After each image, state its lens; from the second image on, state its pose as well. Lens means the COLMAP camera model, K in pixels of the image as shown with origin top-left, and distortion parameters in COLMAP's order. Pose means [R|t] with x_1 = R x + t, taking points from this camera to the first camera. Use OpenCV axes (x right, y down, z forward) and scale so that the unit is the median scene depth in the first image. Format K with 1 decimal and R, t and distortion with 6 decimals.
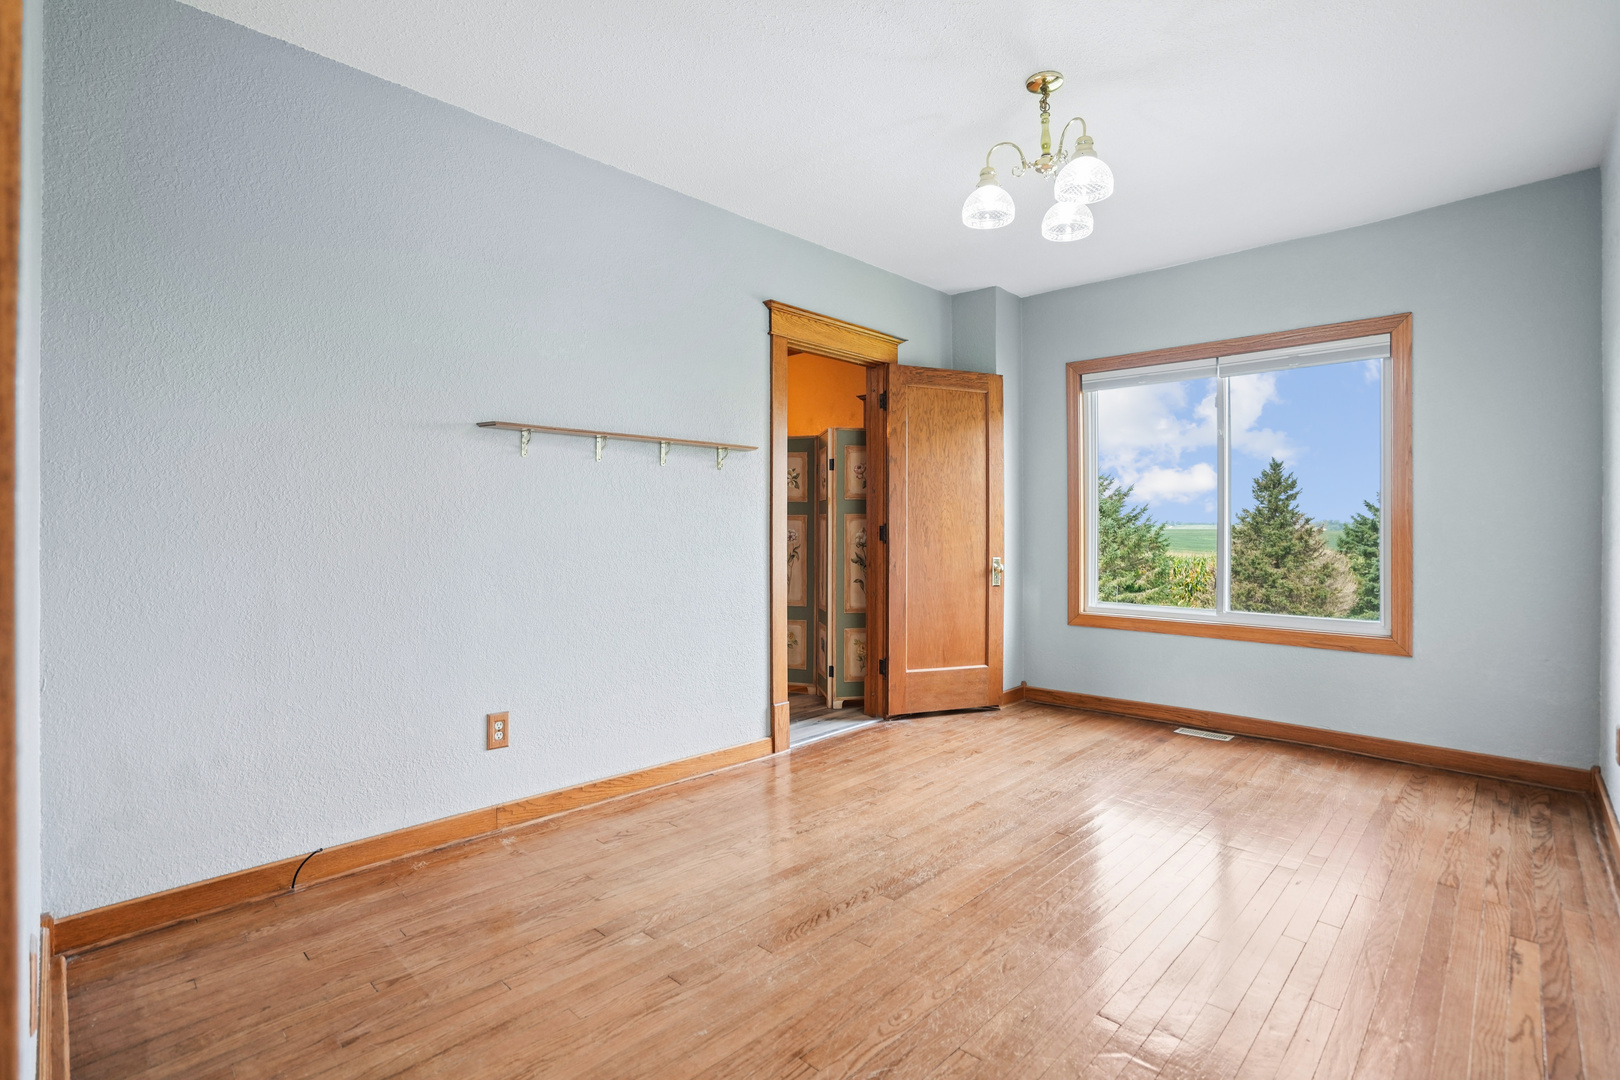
lens RADIAL K [[763.4, 0, 810.0], [0, 763.4, 526.3], [0, 0, 1]] dist [-0.062151, 0.027623]
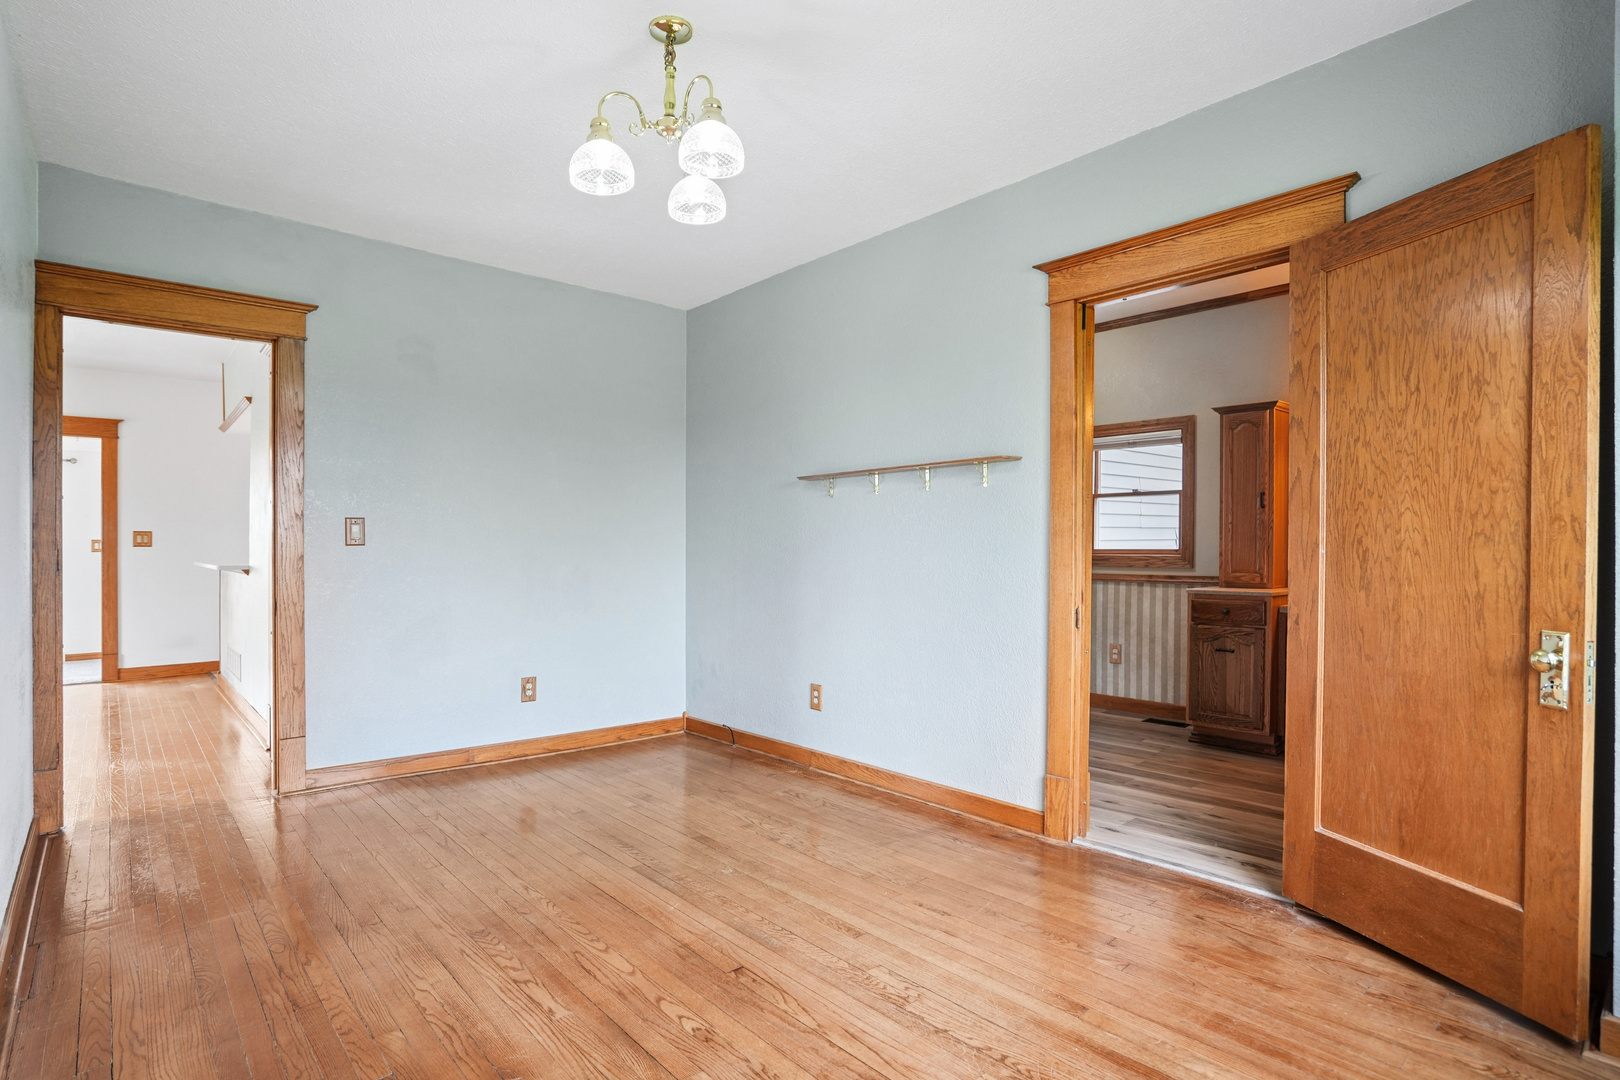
lens RADIAL K [[821.4, 0, 810.0], [0, 821.4, 540.0], [0, 0, 1]] dist [-0.015201, 0.000383]
pose [[-0.072800, -0.008640, -0.997309, 0.823697], [0.006783, 0.999935, -0.009157, -0.002979], [0.997324, -0.007431, -0.072737, 0.823843]]
